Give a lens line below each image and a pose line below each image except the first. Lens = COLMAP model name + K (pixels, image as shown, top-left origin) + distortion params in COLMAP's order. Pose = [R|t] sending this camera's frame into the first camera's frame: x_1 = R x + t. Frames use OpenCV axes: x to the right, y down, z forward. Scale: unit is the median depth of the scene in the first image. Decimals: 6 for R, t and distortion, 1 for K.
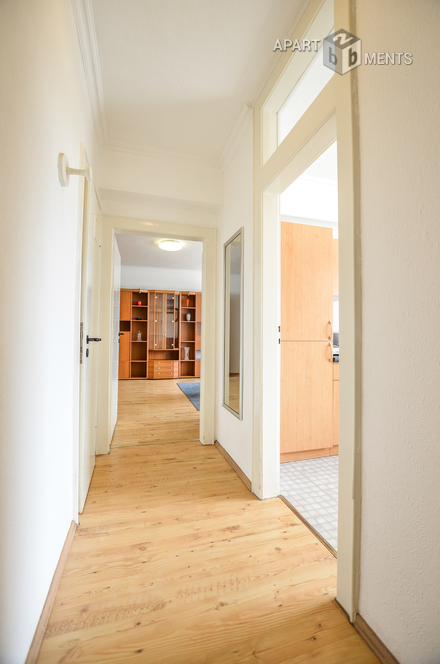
lens RADIAL K [[290.7, 0, 219.7], [0, 290.7, 327.0], [0, 0, 1]] dist [-0.031511, 0.003796]
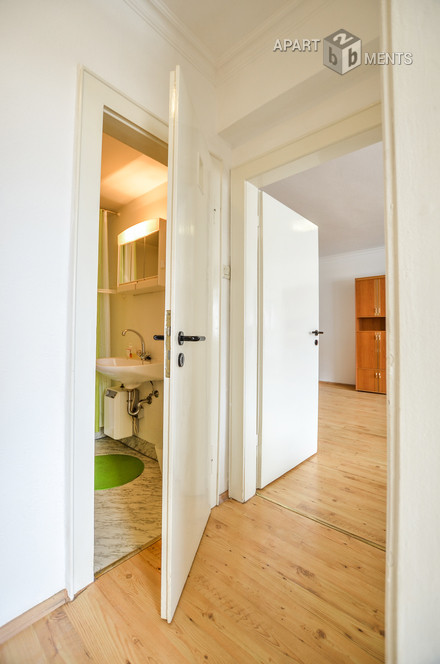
lens RADIAL K [[290.7, 0, 219.7], [0, 290.7, 327.0], [0, 0, 1]] dist [-0.031511, 0.003796]
pose [[0.530458, -0.022249, -0.847419, 0.660779], [0.019171, 0.999715, -0.014247, 0.039763], [0.847494, -0.008689, 0.530733, 0.435470]]
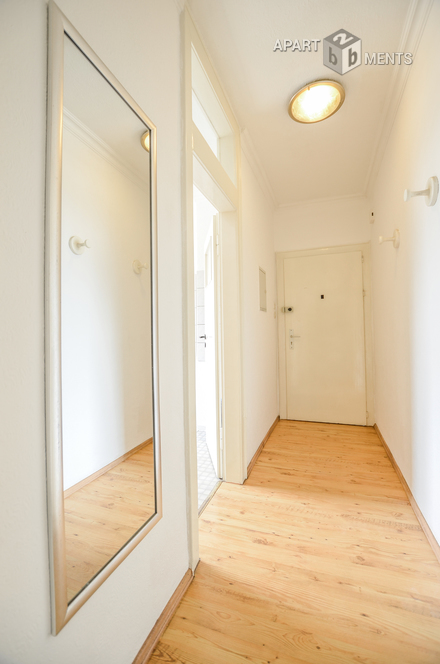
lens RADIAL K [[290.7, 0, 219.7], [0, 290.7, 327.0], [0, 0, 1]] dist [-0.031511, 0.003796]
pose [[-0.803868, 0.018806, 0.594510, -0.469407], [-0.009090, 0.998995, -0.043891, 0.030100], [-0.594738, -0.040686, -0.802889, 2.078057]]
